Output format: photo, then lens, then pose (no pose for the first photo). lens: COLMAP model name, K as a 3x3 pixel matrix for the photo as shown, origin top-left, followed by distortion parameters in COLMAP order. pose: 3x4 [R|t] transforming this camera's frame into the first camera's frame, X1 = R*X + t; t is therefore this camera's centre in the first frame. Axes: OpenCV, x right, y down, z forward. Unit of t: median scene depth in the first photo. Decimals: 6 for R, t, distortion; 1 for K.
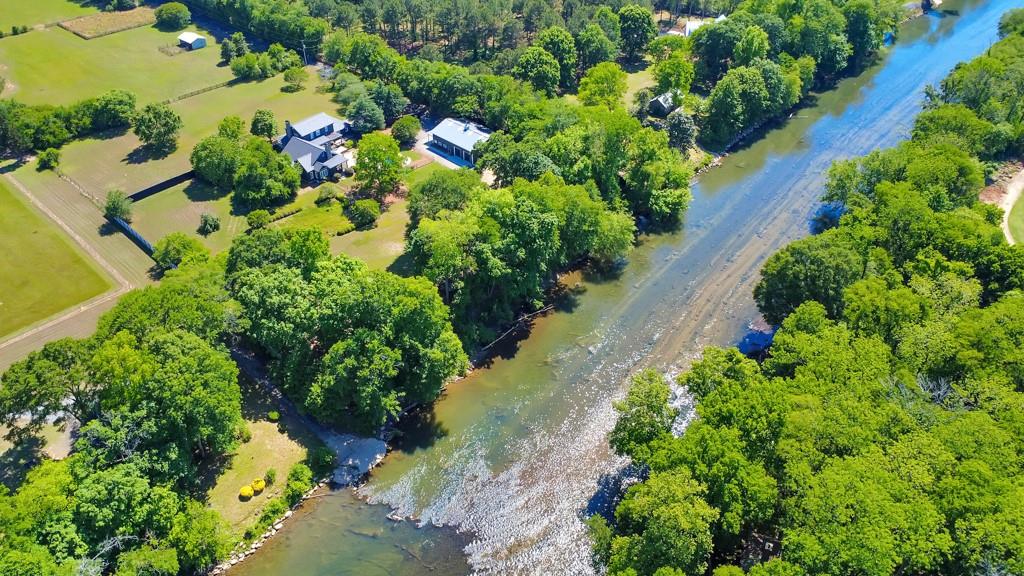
lens RADIAL K [[774.0, 0, 512.0], [0, 774.0, 288.0], [0, 0, 1]] dist [0.005284, -0.004015]
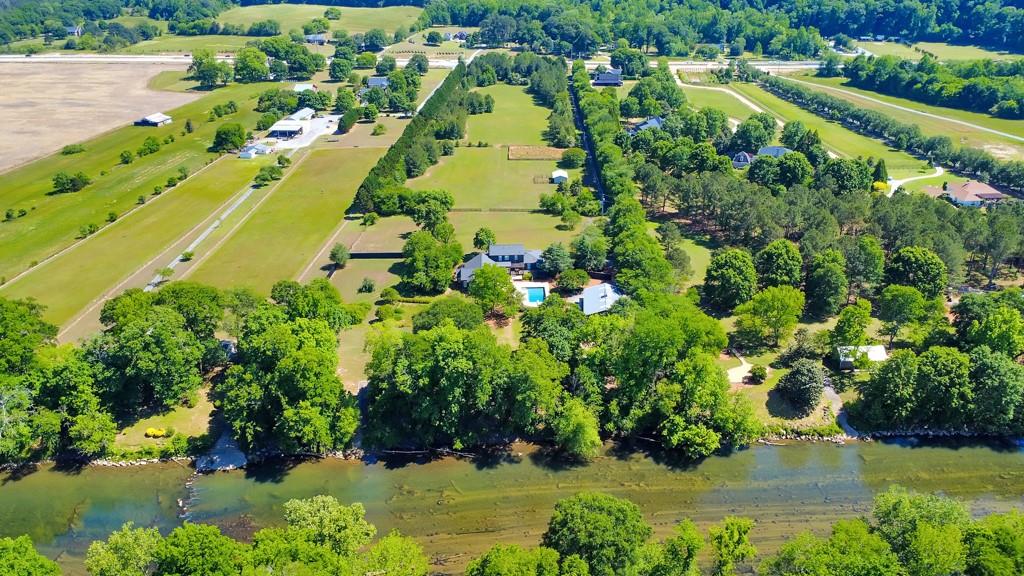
lens RADIAL K [[774.0, 0, 512.0], [0, 774.0, 288.0], [0, 0, 1]] dist [0.005284, -0.004015]
pose [[0.642431, 0.310754, -0.700510, 0.612865], [-0.450722, 0.892494, -0.017433, -0.150170], [0.619784, 0.326935, 0.713430, 0.197479]]
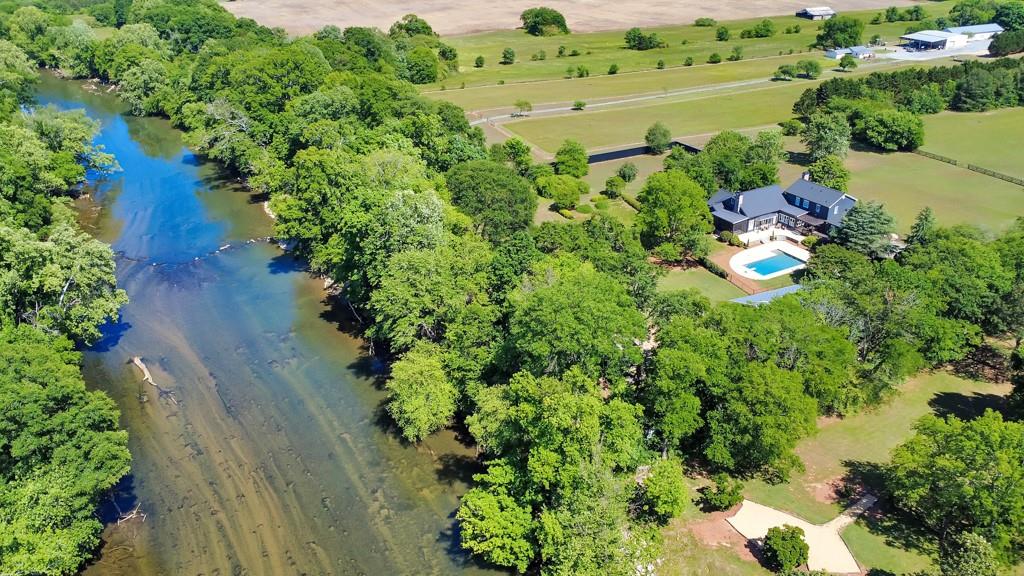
lens RADIAL K [[774.0, 0, 512.0], [0, 774.0, 288.0], [0, 0, 1]] dist [0.005284, -0.004015]
pose [[-0.387294, 0.418056, -0.821725, 0.493376], [-0.537047, 0.622161, 0.569647, -0.432399], [0.749389, 0.661925, -0.016443, 0.901491]]
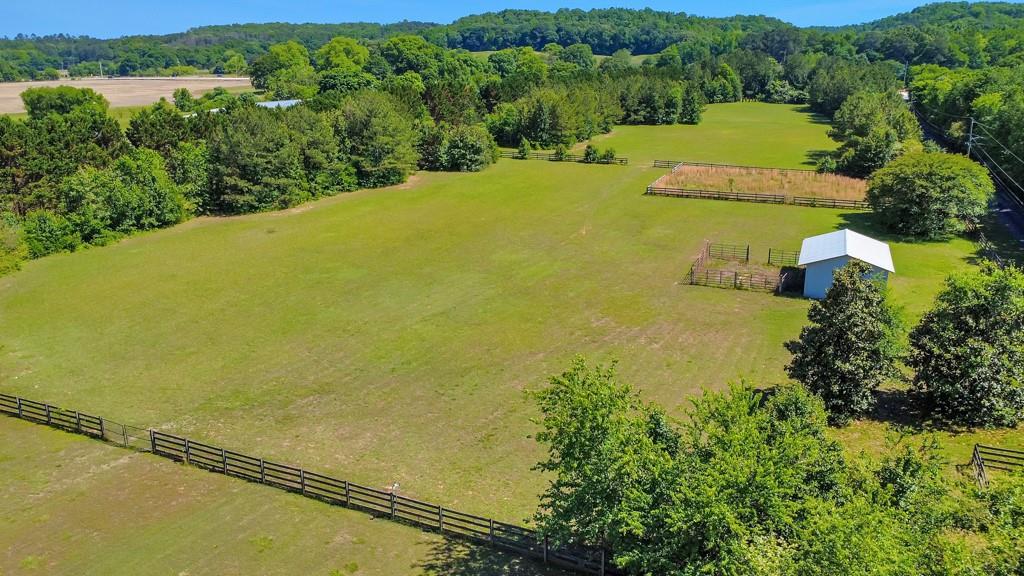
lens RADIAL K [[774.0, 0, 512.0], [0, 774.0, 288.0], [0, 0, 1]] dist [0.005284, -0.004015]
pose [[0.314577, 0.268690, -0.910410, -0.336811], [-0.565707, 0.823238, 0.047492, -0.375762], [0.762245, 0.500085, 0.410972, 1.164048]]
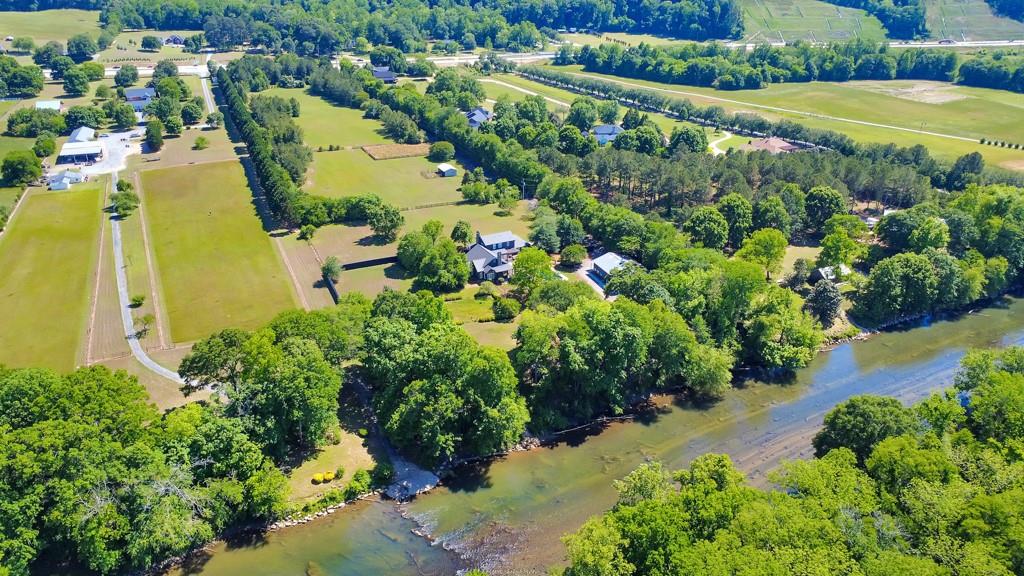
lens RADIAL K [[774.0, 0, 512.0], [0, 774.0, 288.0], [0, 0, 1]] dist [0.005284, -0.004015]
pose [[0.919612, 0.171950, -0.353196, 0.210936], [-0.244734, 0.954081, -0.172725, 0.068131], [0.307277, 0.245279, 0.919467, -0.084908]]
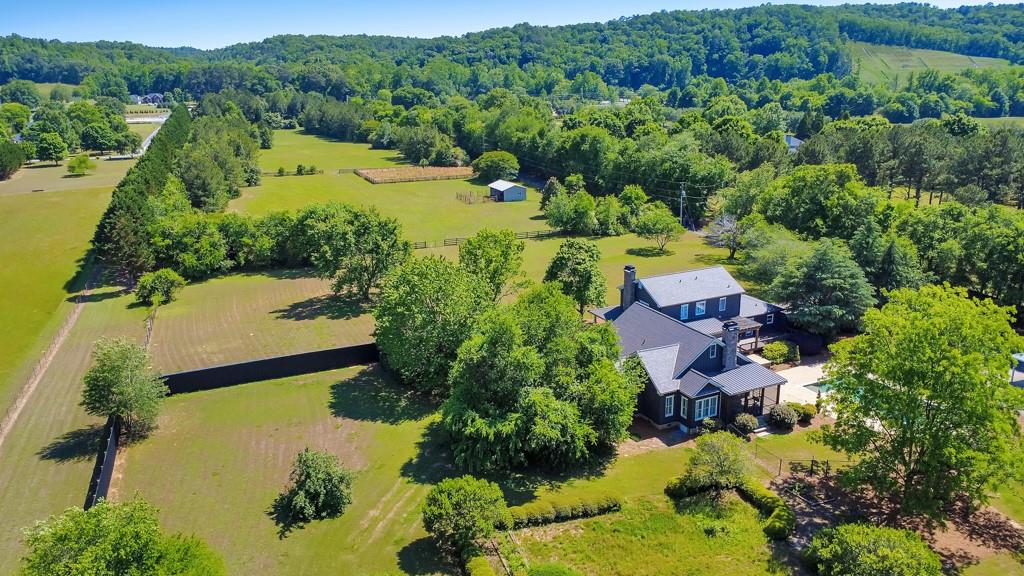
lens RADIAL K [[774.0, 0, 512.0], [0, 774.0, 288.0], [0, 0, 1]] dist [0.005284, -0.004015]
pose [[0.902226, 0.107128, -0.417747, -0.183985], [-0.248058, 0.921291, -0.299484, -0.075246], [0.352783, 0.373828, 0.857786, 0.664360]]
